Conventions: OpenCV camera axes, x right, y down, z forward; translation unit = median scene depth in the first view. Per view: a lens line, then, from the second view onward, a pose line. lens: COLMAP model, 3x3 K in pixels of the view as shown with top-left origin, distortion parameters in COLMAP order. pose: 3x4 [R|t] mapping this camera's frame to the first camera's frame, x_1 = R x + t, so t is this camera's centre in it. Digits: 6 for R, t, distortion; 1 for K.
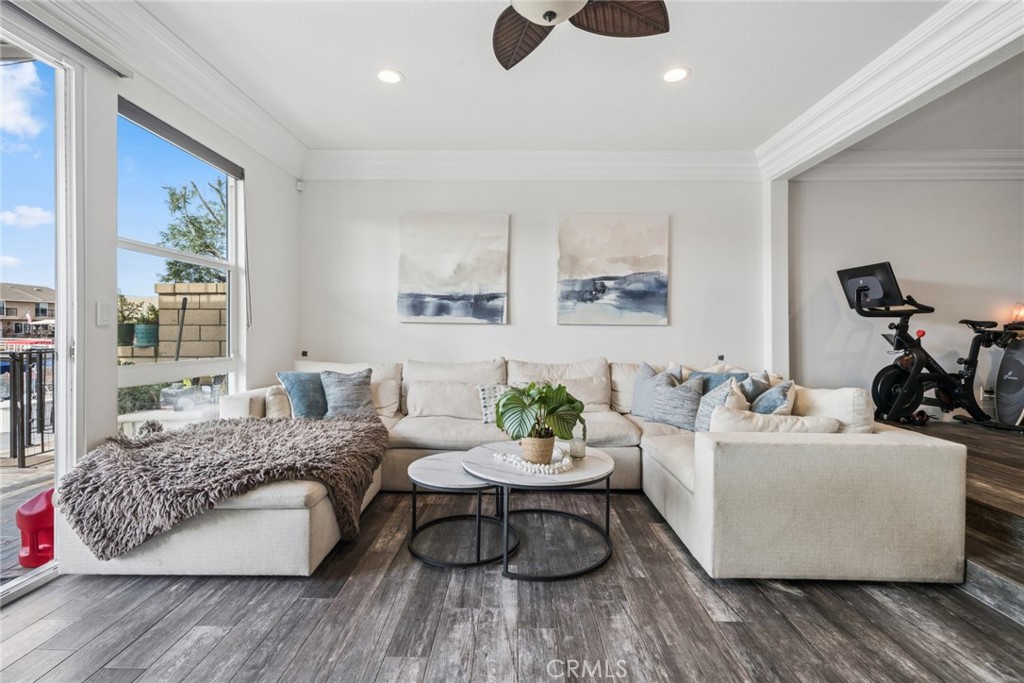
lens RADIAL K [[462.8, 0, 508.2], [0, 462.8, 323.8], [0, 0, 1]] dist [0.001047, 0.000369]
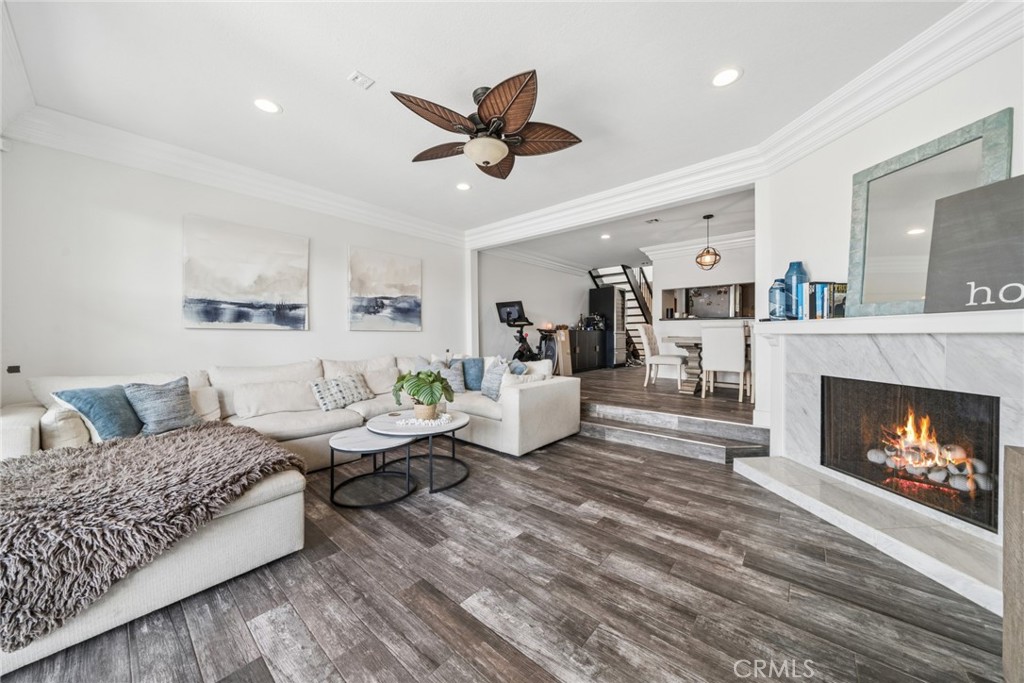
lens RADIAL K [[357.0, 0, 509.0], [0, 357.0, 325.6], [0, 0, 1]] dist [-0.003194, -0.000305]
pose [[0.638871, 0.011247, 0.769232, -0.400197], [-0.003895, 0.999928, -0.011385, -0.003370], [-0.769304, 0.004277, 0.638869, 0.014507]]
